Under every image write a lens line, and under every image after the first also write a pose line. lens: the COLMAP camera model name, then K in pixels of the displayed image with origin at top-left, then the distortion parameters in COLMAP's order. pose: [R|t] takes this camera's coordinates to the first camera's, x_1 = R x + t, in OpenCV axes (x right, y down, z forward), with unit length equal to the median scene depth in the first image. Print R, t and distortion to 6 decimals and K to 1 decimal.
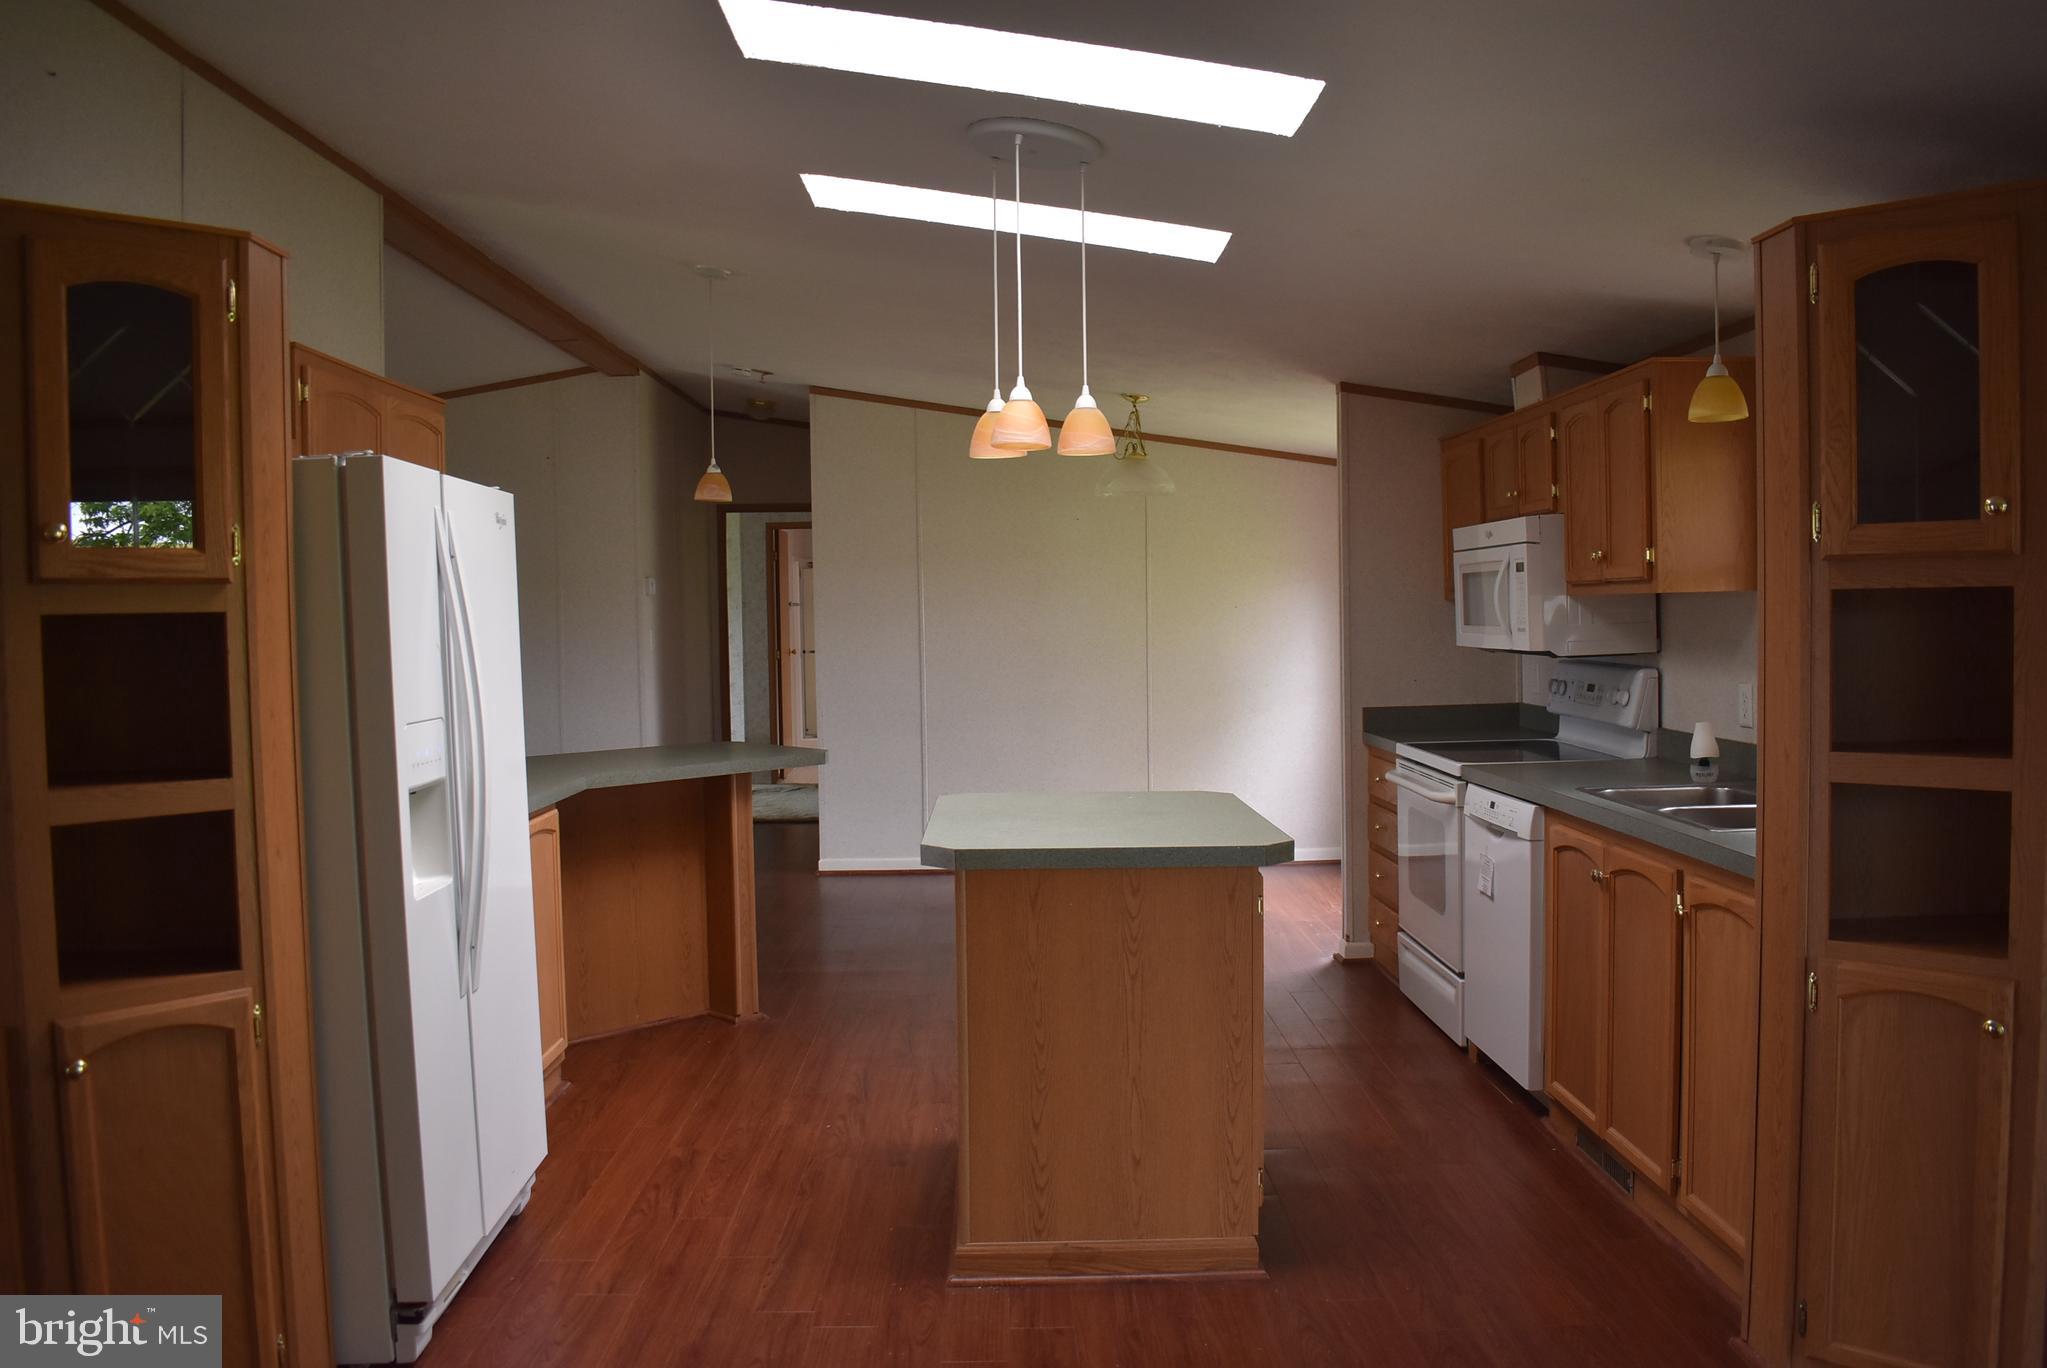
lens RADIAL K [[1588.3, 0, 1026.1], [0, 1588.3, 691.1], [0, 0, 1]] dist [-0.094358, 0.014336]
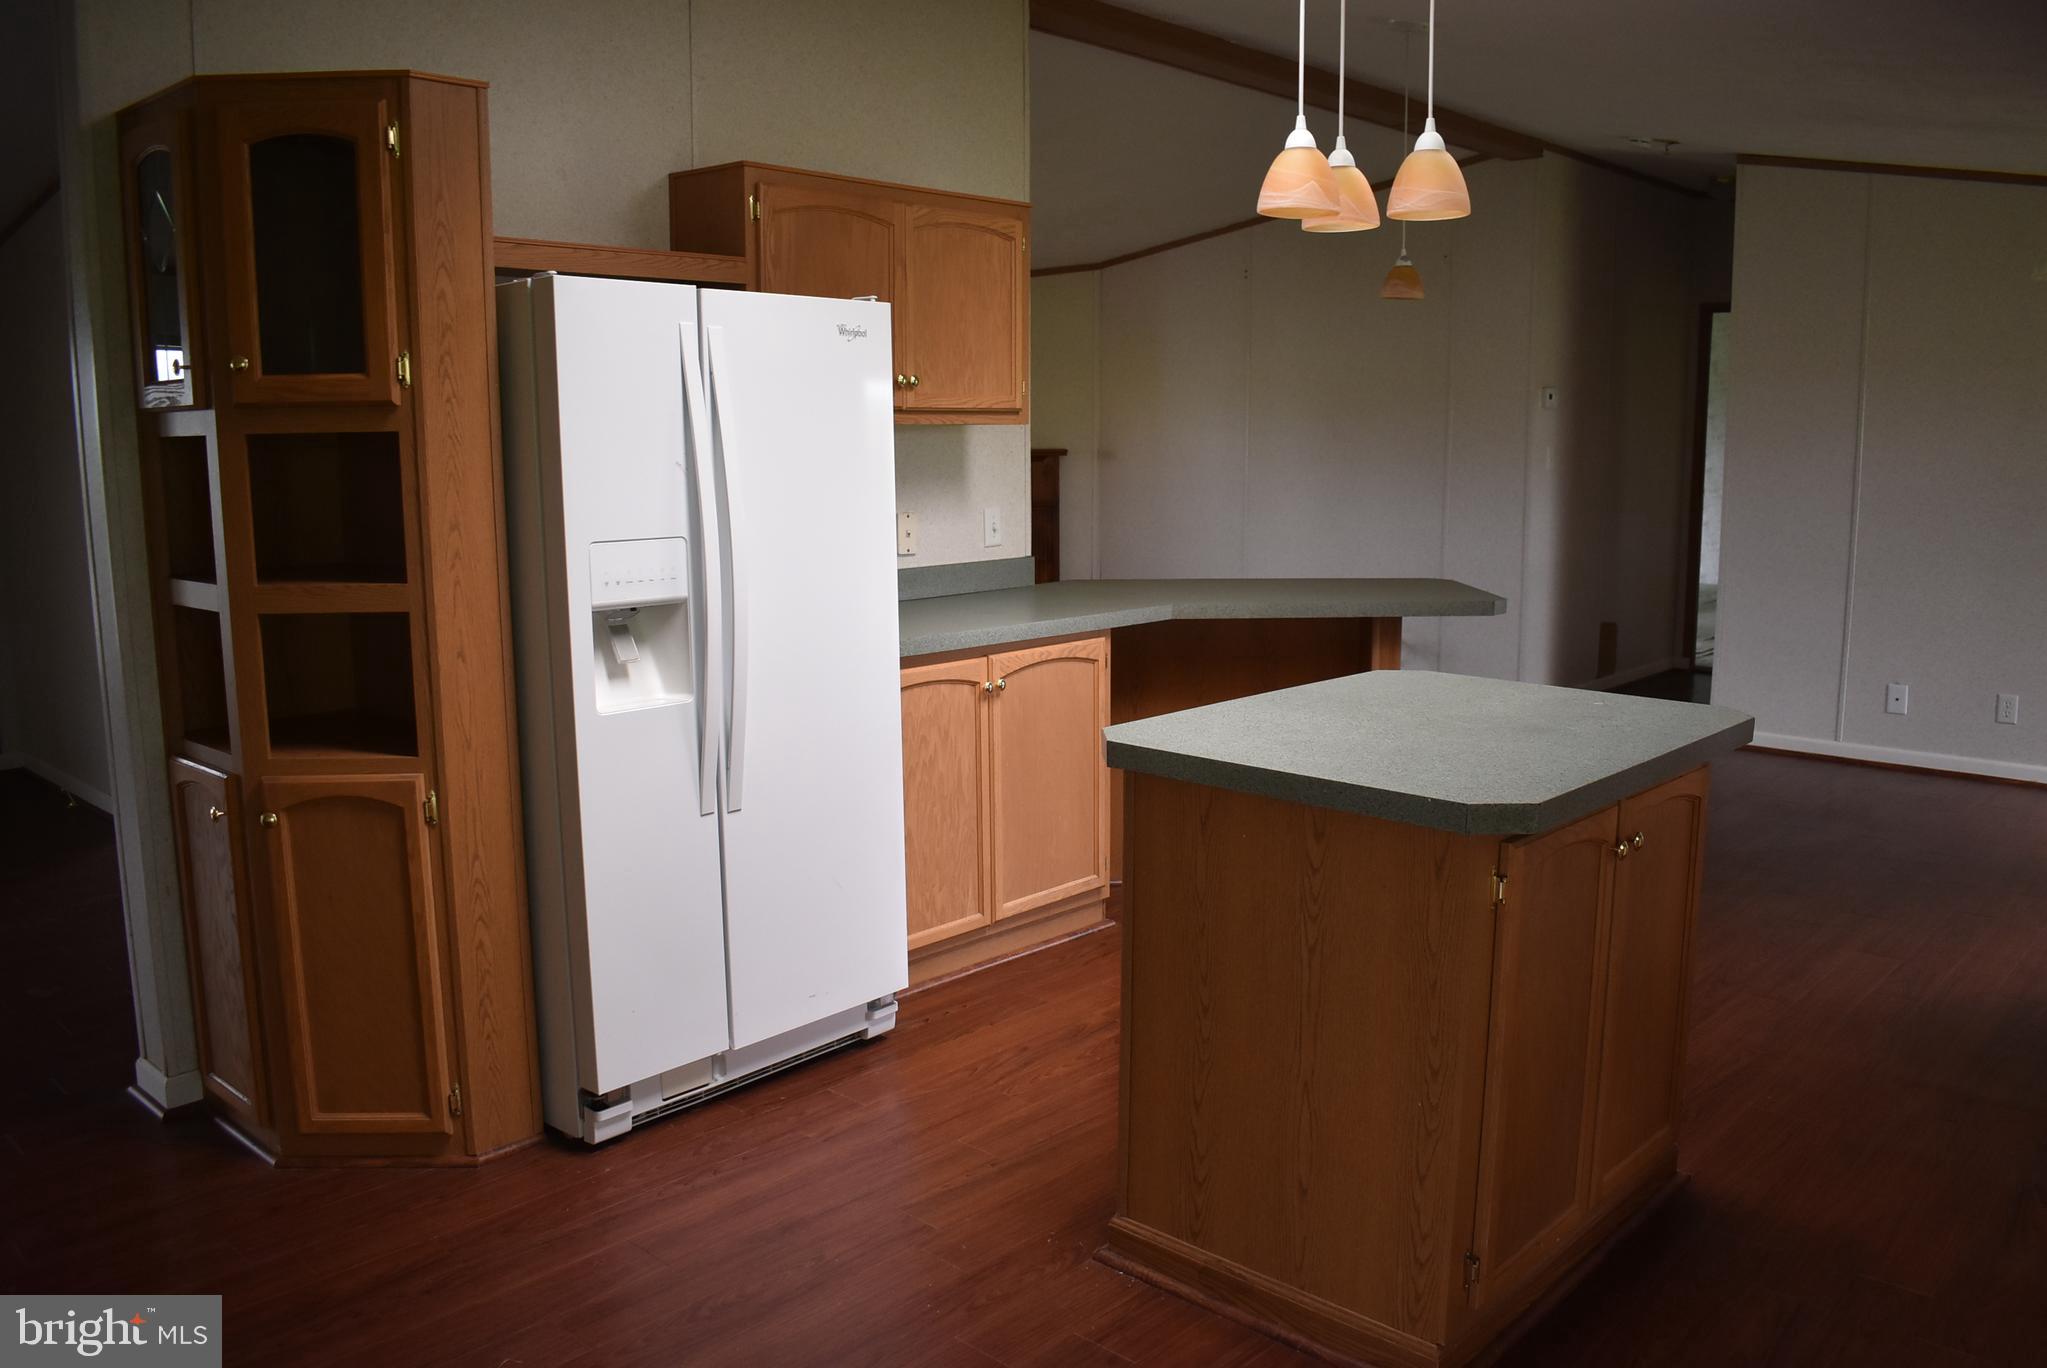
lens RADIAL K [[1588.3, 0, 1029.8], [0, 1588.3, 691.4], [0, 0, 1]] dist [-0.094358, 0.014336]
pose [[0.723728, 0.124756, -0.678714, 0.445185], [-0.041699, 0.989632, 0.137442, -0.030733], [0.688824, -0.071169, 0.721427, 0.388394]]
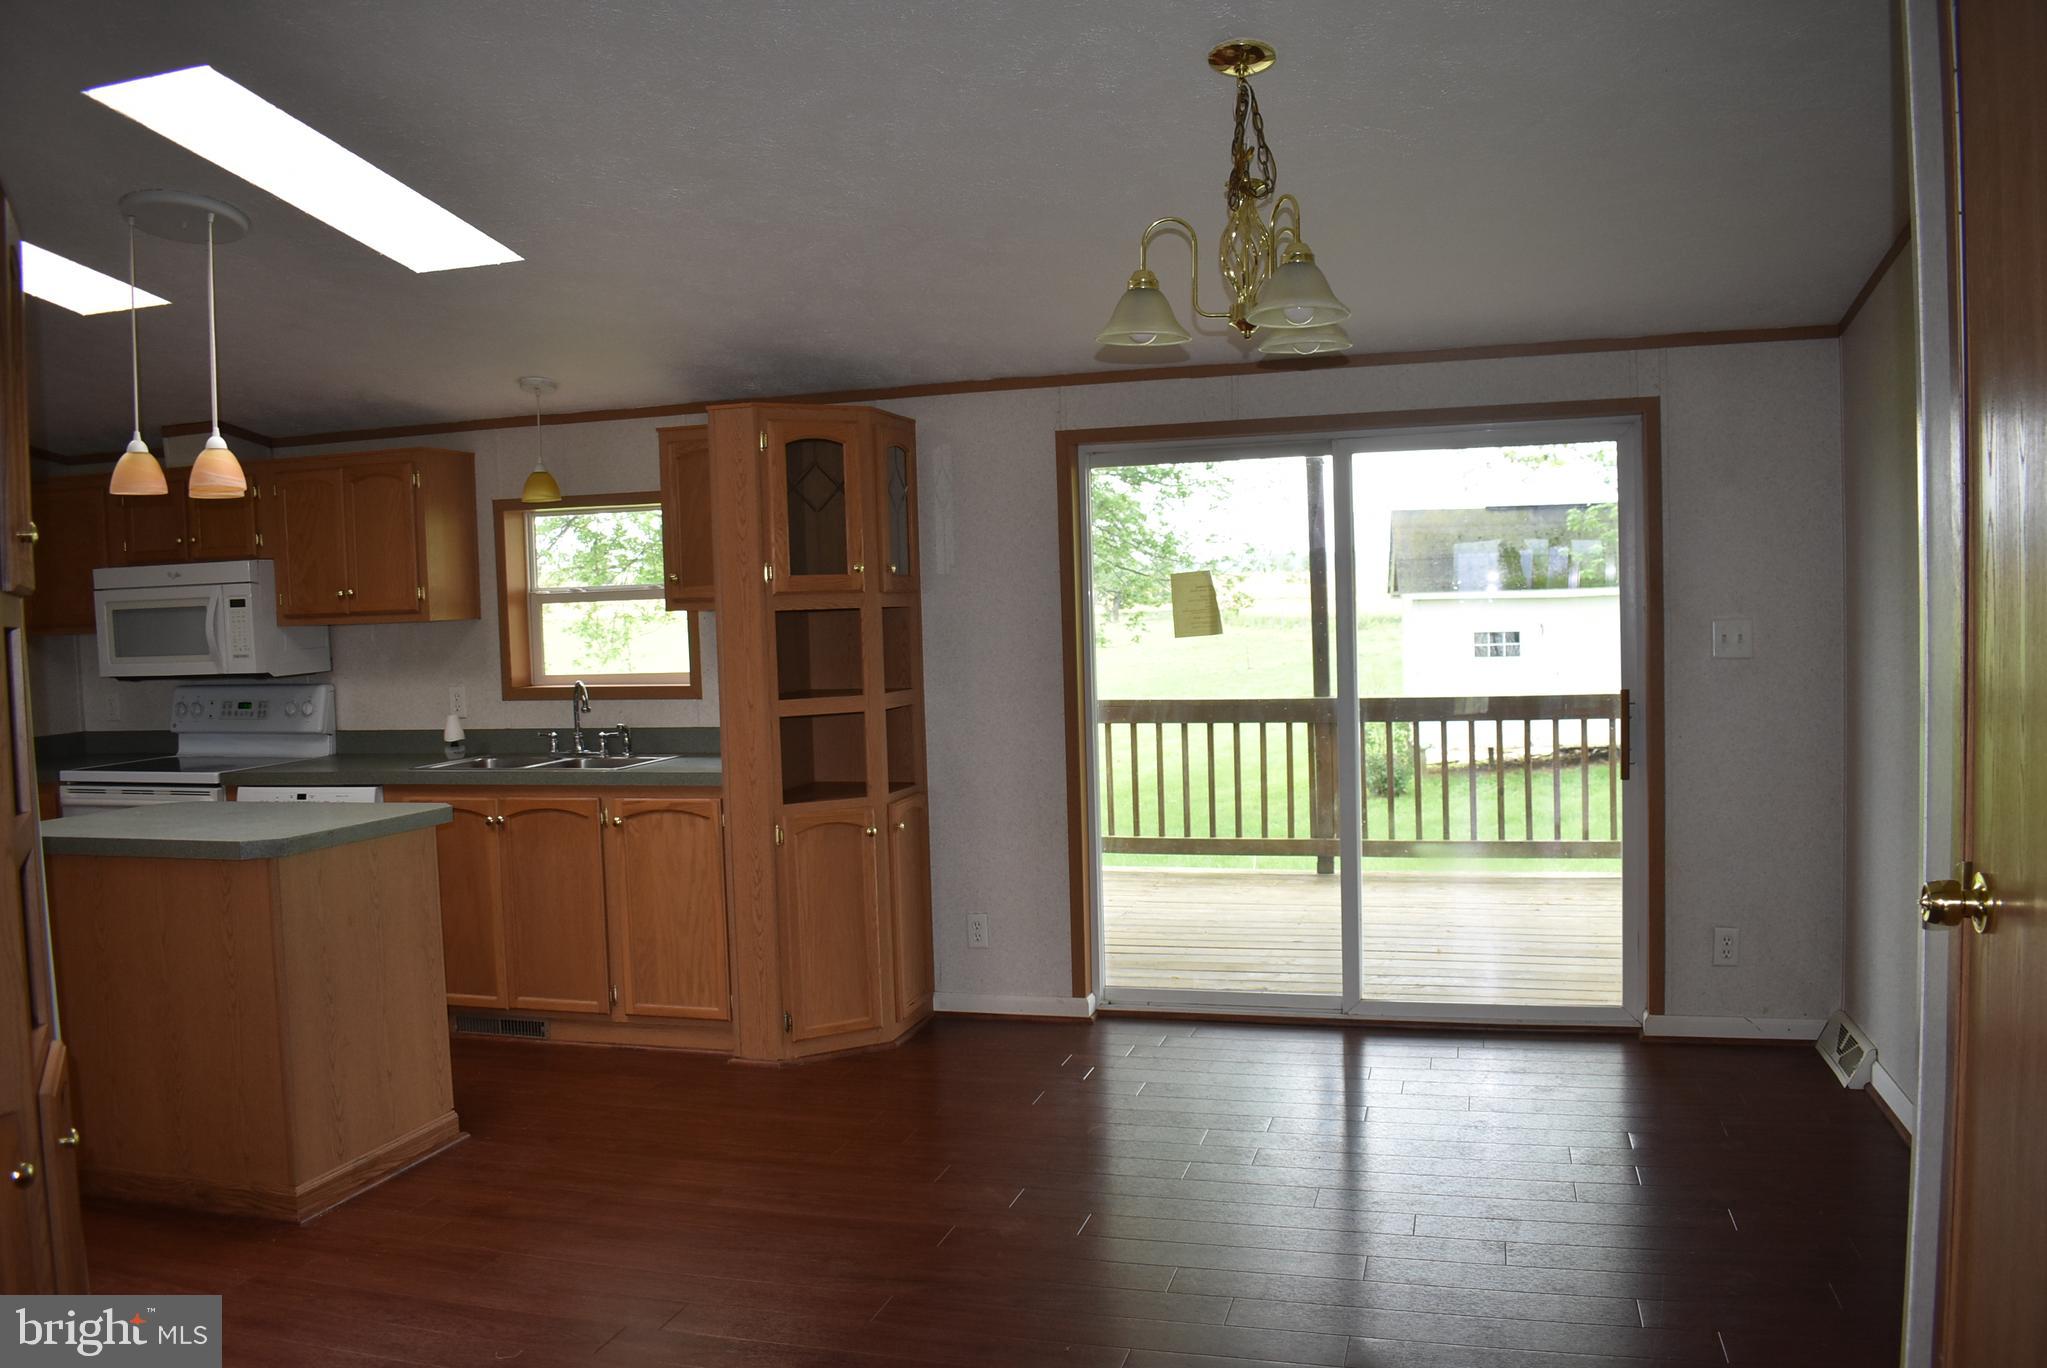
lens RADIAL K [[1588.3, 0, 1026.1], [0, 1588.3, 693.1], [0, 0, 1]] dist [-0.094358, 0.014336]
pose [[0.291863, -0.043489, 0.955471, -0.928949], [0.072921, 0.997070, 0.023107, 0.006998], [-0.953676, 0.062930, 0.294179, 0.141219]]
